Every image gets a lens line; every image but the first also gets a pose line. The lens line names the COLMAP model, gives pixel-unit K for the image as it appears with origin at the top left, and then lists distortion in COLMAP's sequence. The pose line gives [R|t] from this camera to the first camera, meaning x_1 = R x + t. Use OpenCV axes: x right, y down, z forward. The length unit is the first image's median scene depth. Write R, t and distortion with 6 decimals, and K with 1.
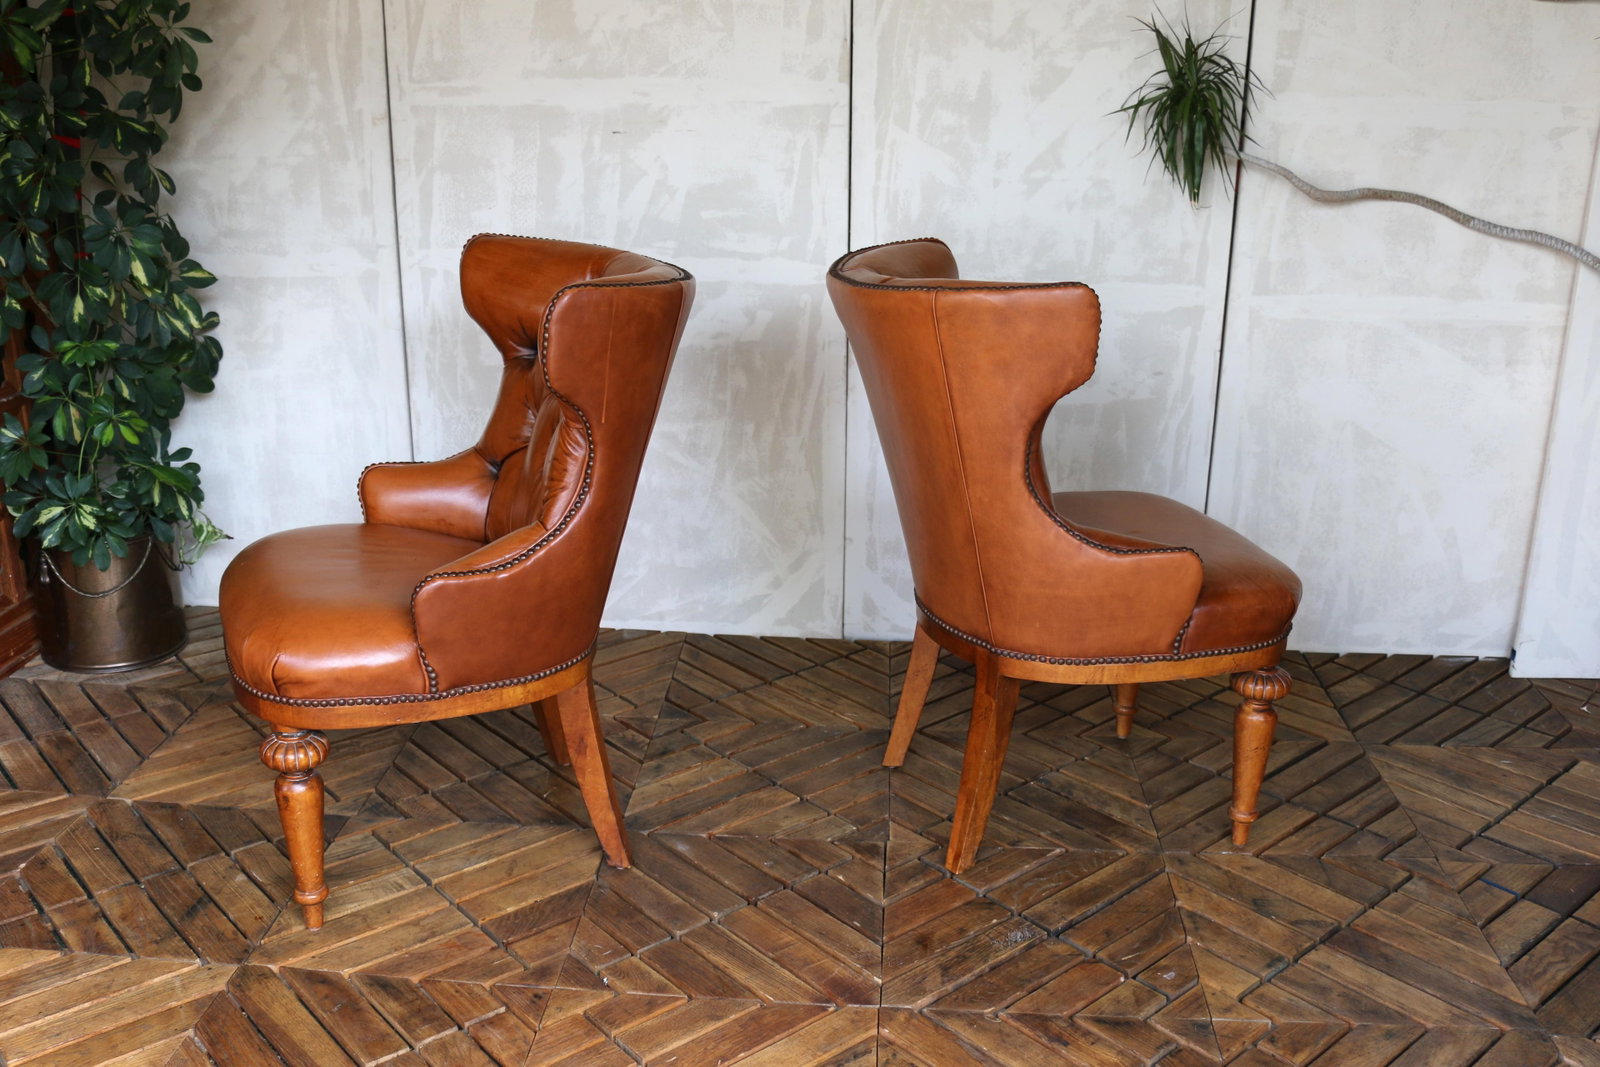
lens RADIAL K [[1506.3, 0, 775.7], [0, 1506.3, 522.9], [0, 0, 1]] dist [-0.083217, 0.000000]
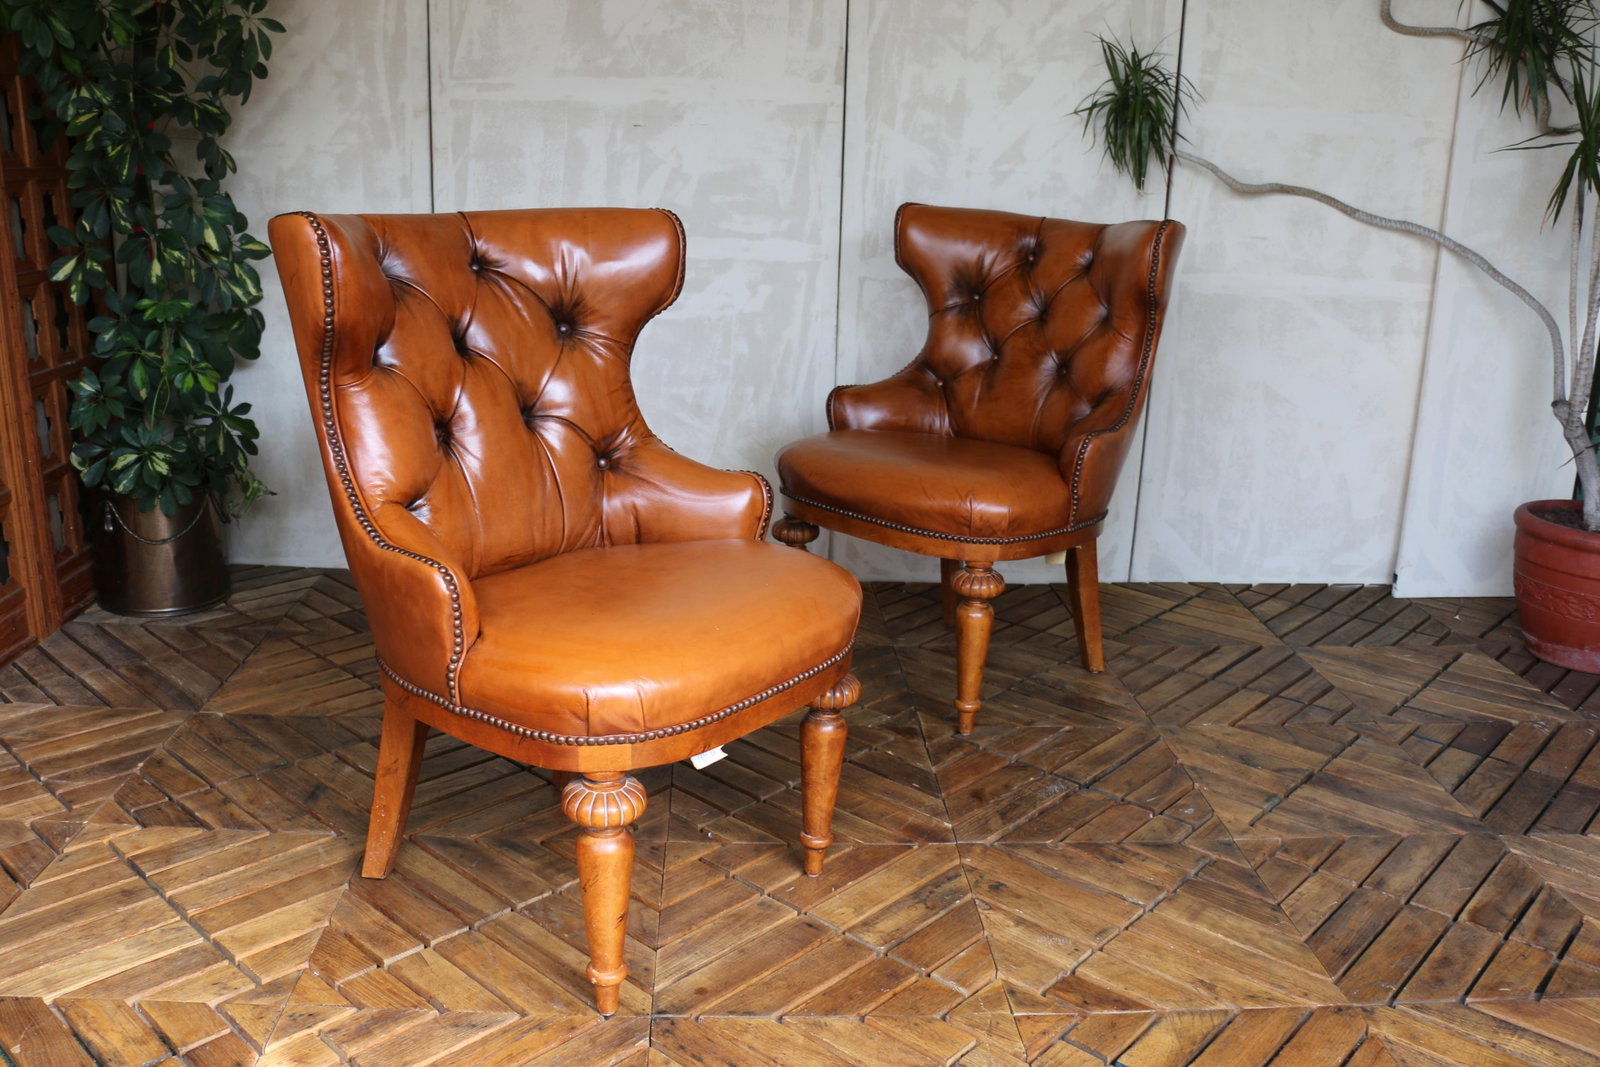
lens RADIAL K [[1386.2, 0, 792.0], [0, 1386.2, 517.6], [0, 0, 1]] dist [-0.172227, 0.138374]
pose [[0.992314, -0.012784, 0.123086, -0.127400], [0.017394, 0.999184, -0.036455, 0.077805], [-0.122519, 0.038316, 0.991726, -0.024552]]
